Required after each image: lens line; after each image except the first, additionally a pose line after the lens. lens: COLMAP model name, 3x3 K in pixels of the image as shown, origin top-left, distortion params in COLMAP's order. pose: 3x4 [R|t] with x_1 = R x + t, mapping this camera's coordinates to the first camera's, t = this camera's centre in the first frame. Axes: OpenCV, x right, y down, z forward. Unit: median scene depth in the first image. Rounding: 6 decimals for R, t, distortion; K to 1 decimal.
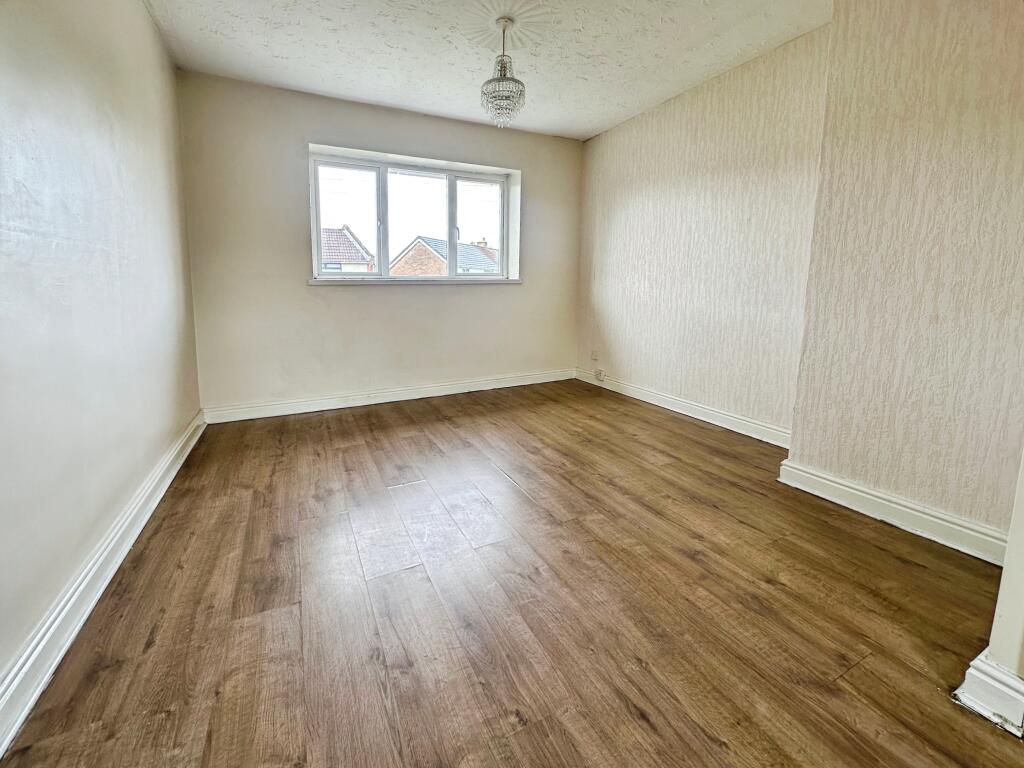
lens RADIAL K [[416.4, 0, 518.2], [0, 416.4, 378.5], [0, 0, 1]] dist [0.024279, 0.000186]
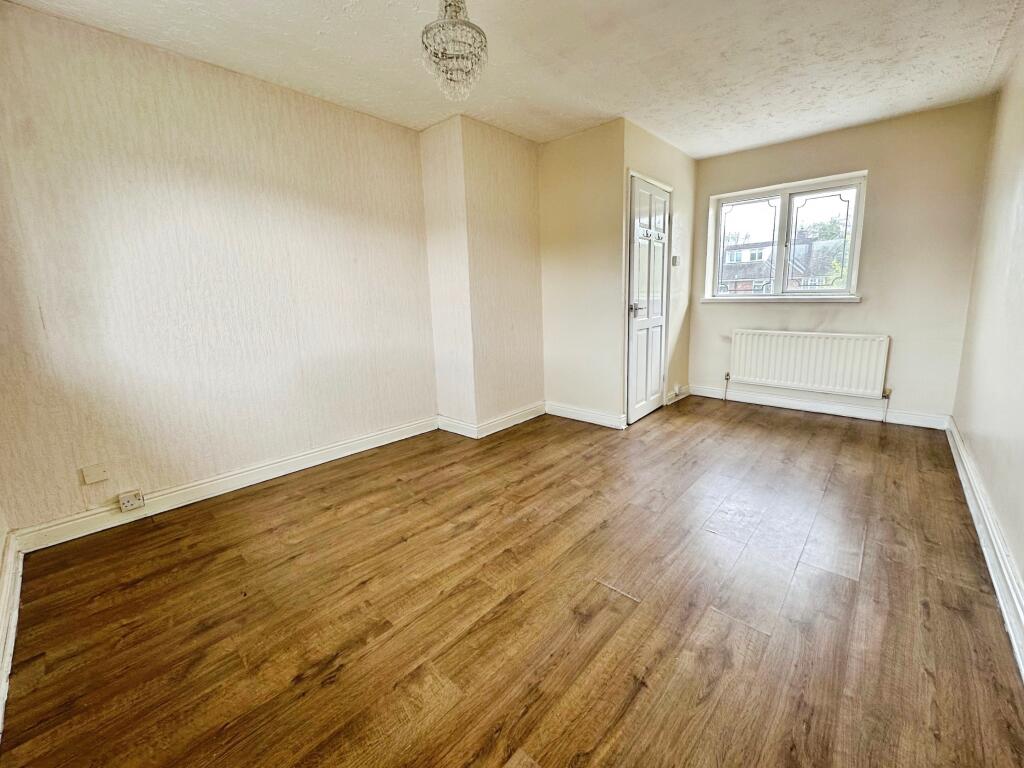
lens RADIAL K [[416.4, 0, 520.6], [0, 416.4, 382.8], [0, 0, 1]] dist [0.024279, 0.000186]
pose [[-0.346771, -0.183014, 0.919921, -0.847997], [0.225386, 0.935783, 0.271131, -0.347202], [-0.910467, 0.301358, -0.283254, 1.280710]]
